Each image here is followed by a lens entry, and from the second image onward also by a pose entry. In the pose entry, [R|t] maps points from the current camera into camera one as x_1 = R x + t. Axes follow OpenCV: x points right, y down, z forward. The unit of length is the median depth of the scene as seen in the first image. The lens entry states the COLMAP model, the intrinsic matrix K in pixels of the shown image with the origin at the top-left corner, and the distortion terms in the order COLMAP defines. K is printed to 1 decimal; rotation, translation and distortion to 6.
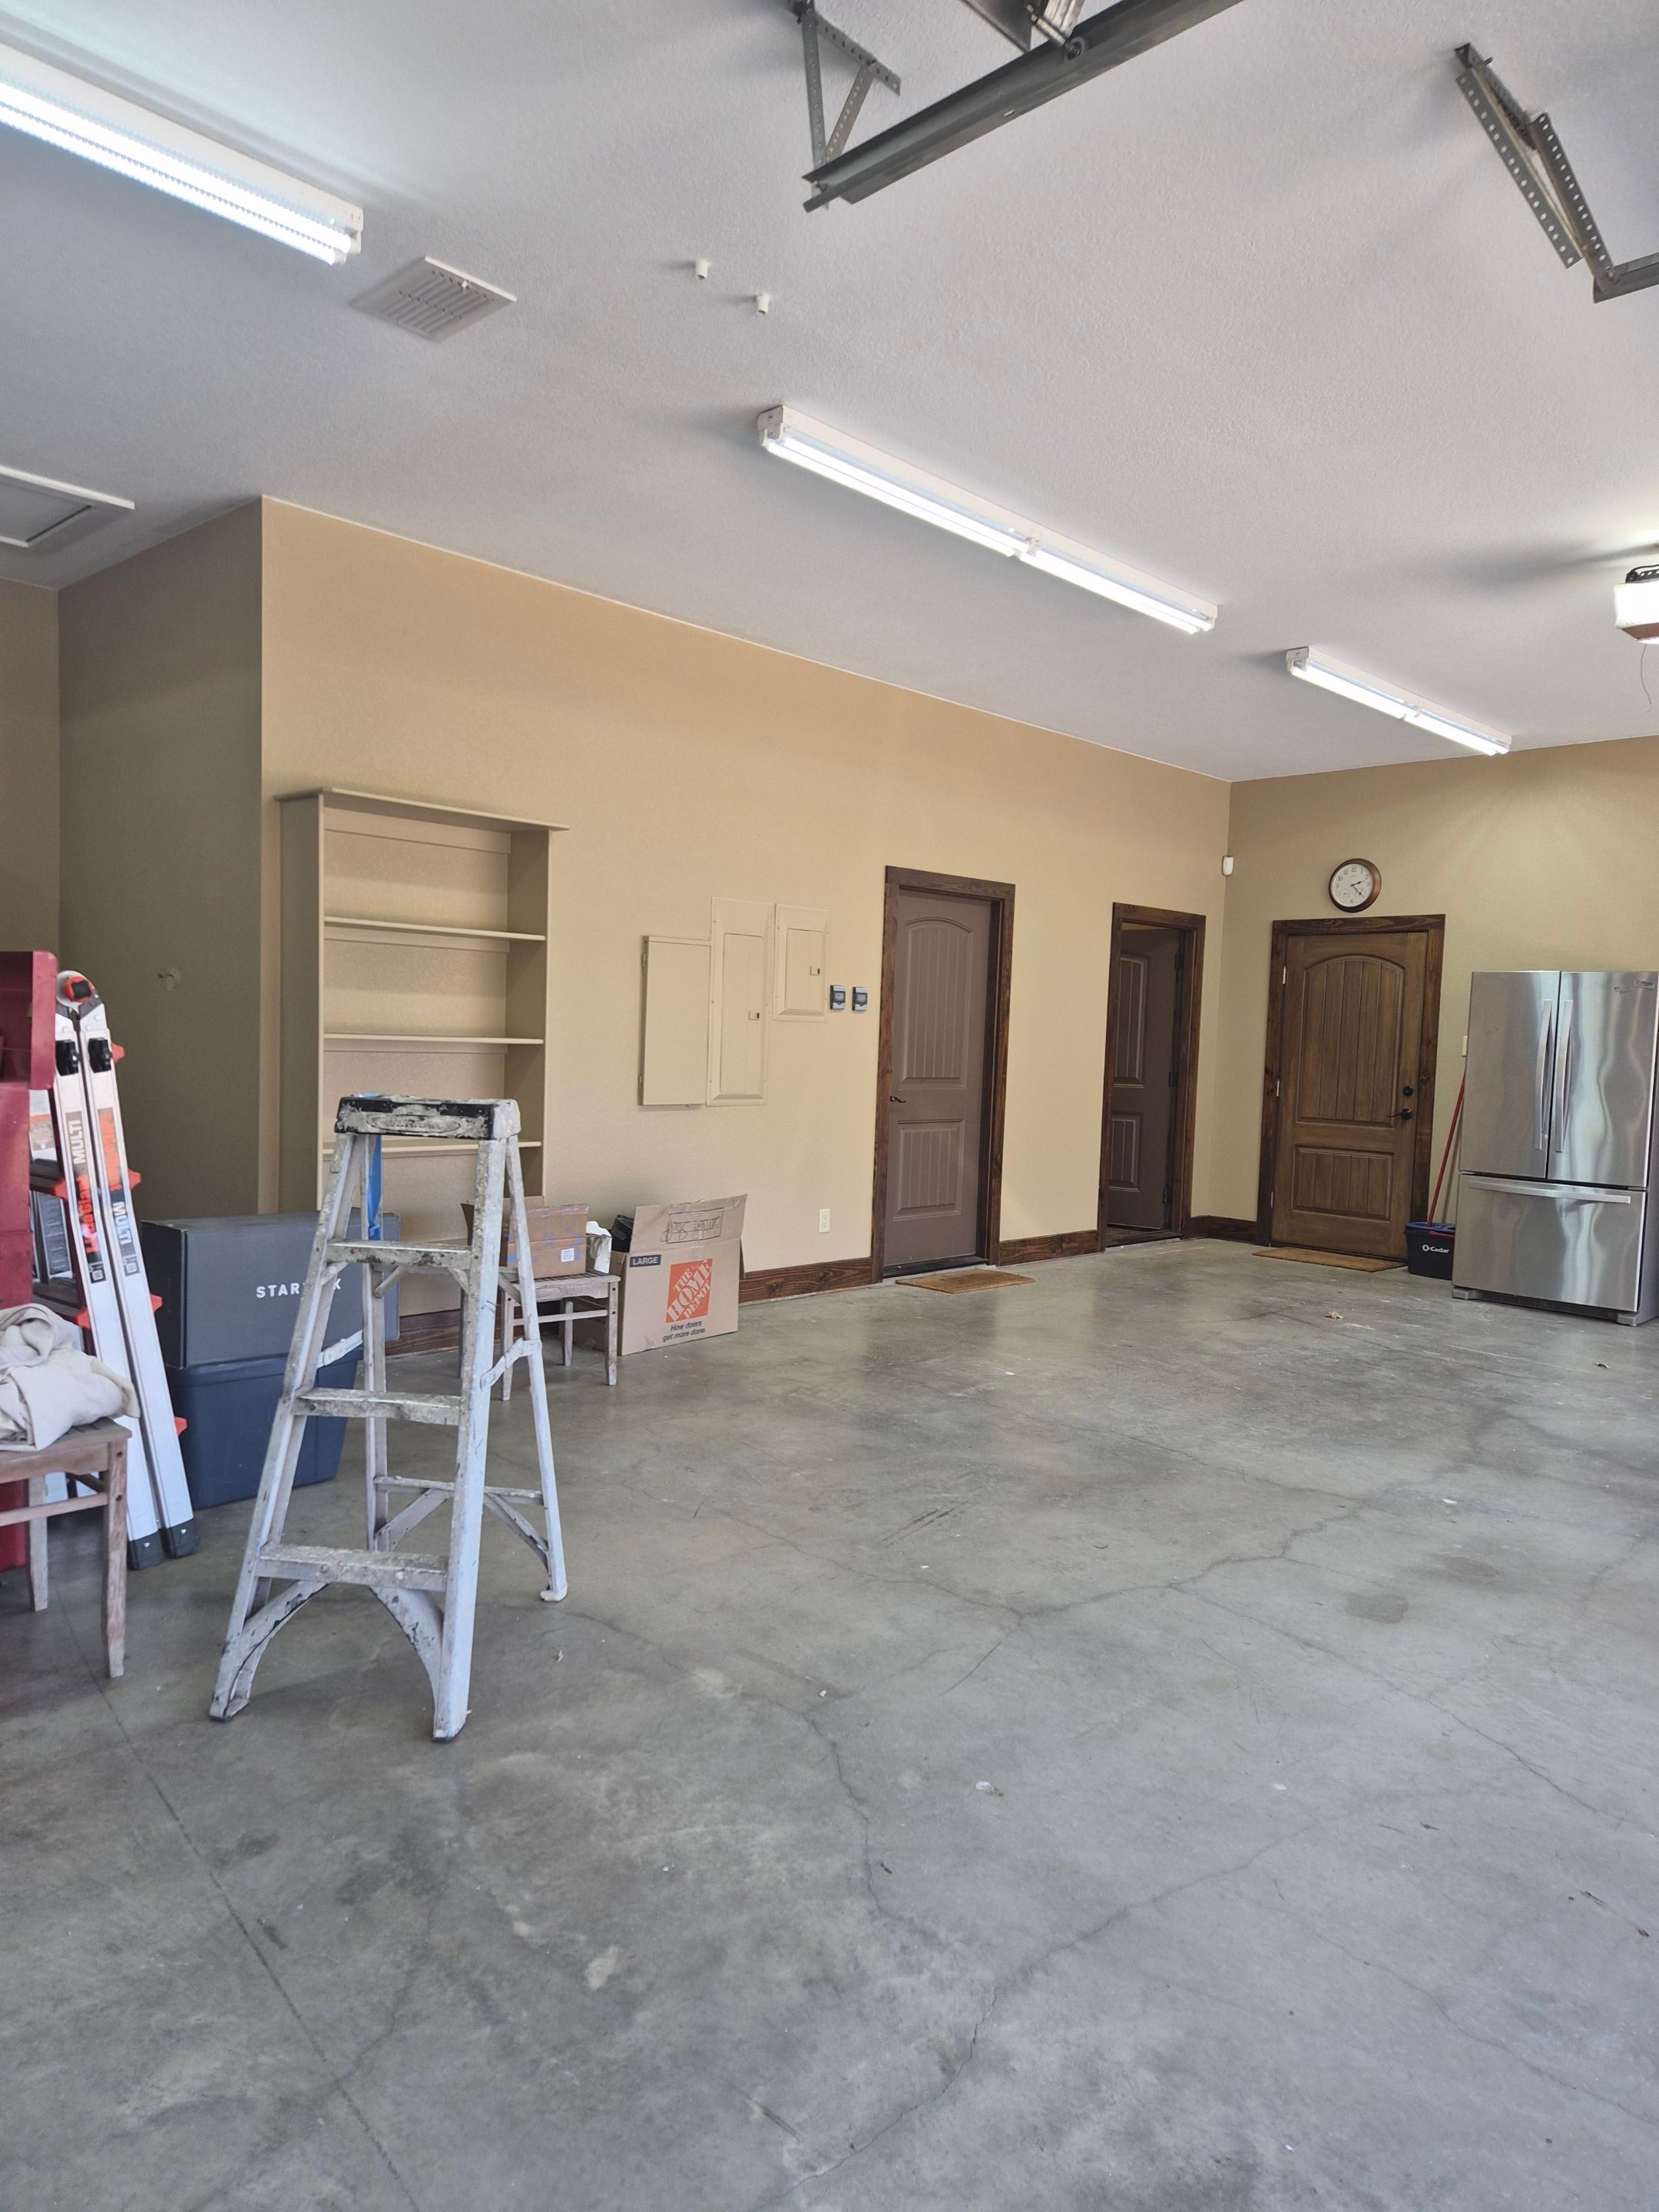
lens RADIAL K [[1463.6, 0, 826.9], [0, 1463.6, 1133.7], [0, 0, 1]] dist [0.067229, -0.046486]
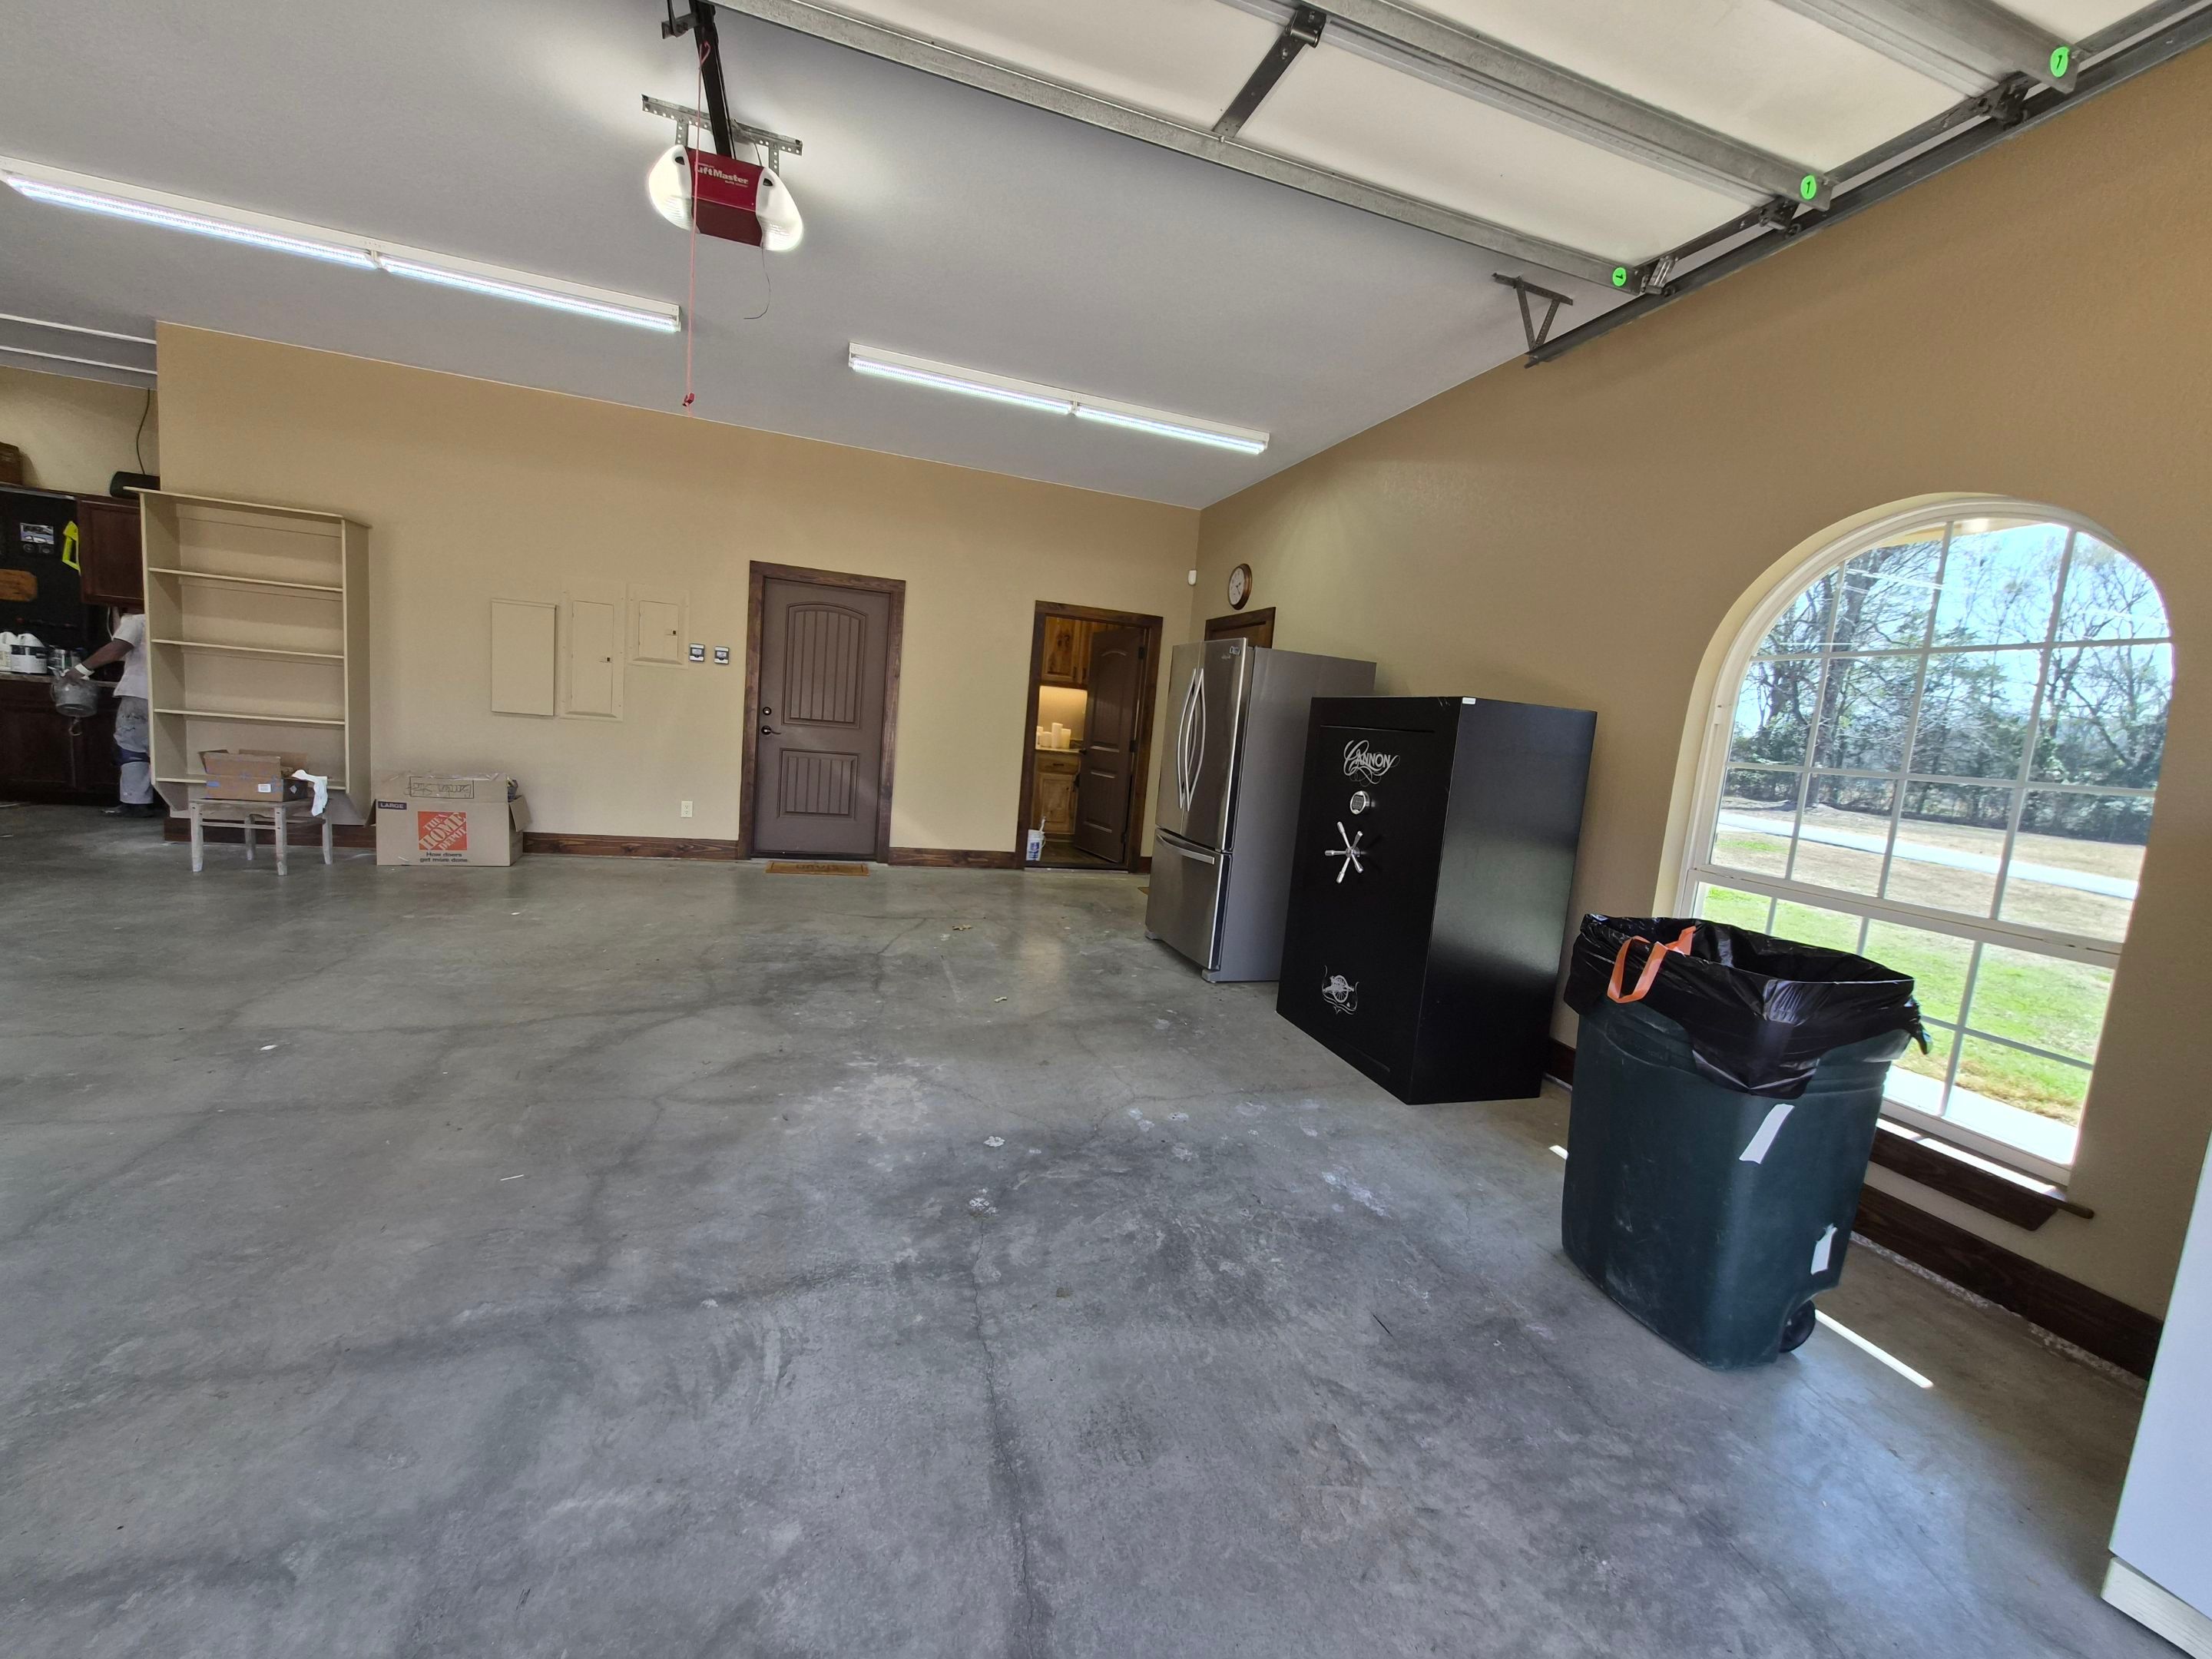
lens RADIAL K [[867.4, 0, 1107.6], [0, 867.4, 821.1], [0, 0, 1]] dist [-0.001006, -0.000694]
pose [[0.885199, 0.098543, -0.454655, 0.927776], [-0.091267, 0.995102, 0.037988, 0.001224], [0.456172, 0.007868, 0.889857, 0.534123]]
